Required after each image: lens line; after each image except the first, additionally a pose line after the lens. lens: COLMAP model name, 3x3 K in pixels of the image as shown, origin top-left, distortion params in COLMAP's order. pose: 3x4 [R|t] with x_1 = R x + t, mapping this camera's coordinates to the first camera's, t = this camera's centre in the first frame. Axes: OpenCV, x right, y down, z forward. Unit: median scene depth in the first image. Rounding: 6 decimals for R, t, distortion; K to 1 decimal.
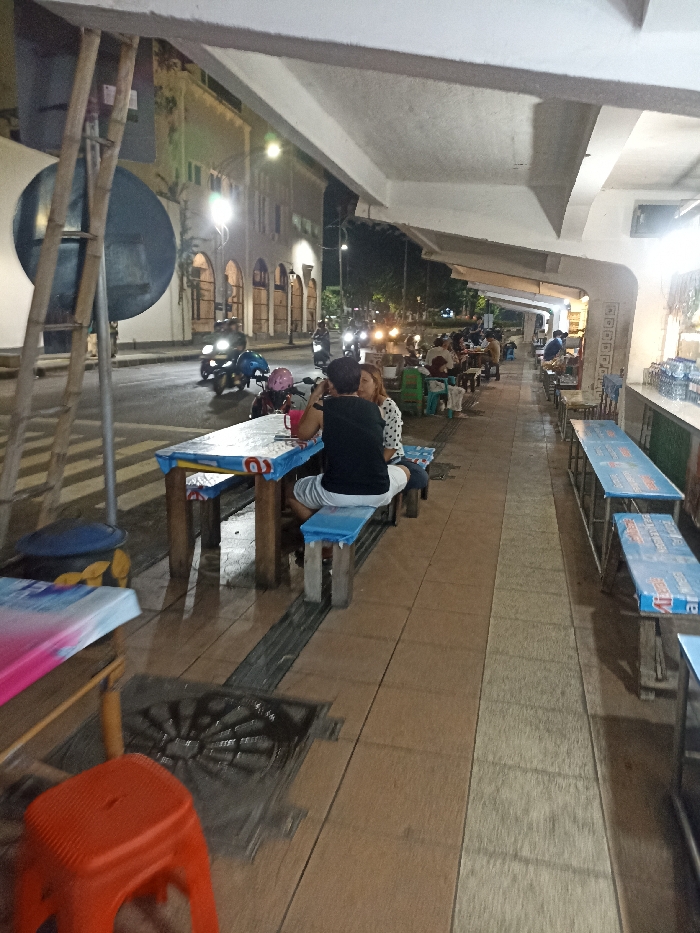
lens RADIAL K [[650.0, 0, 350.0], [0, 650.0, 466.5], [0, 0, 1]] dist [-0.001242, -0.044220]
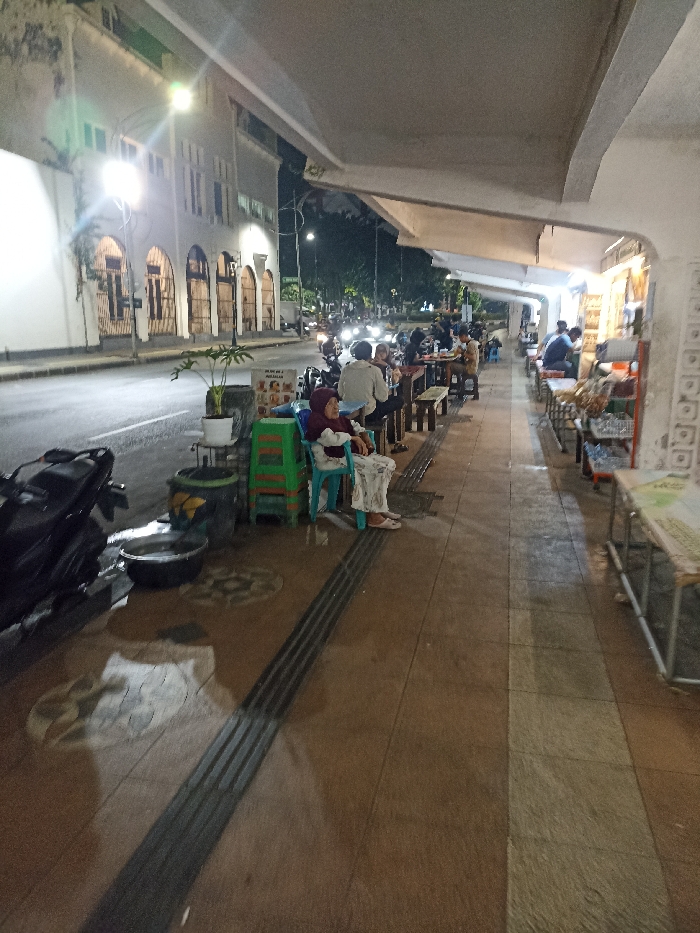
lens RADIAL K [[650.0, 0, 350.0], [0, 650.0, 466.5], [0, 0, 1]] dist [-0.001242, -0.044220]
pose [[0.999477, -0.026036, 0.019183, 0.048637], [0.025922, 0.999645, 0.006166, -0.041922], [-0.019337, -0.005666, 0.999797, 0.193843]]
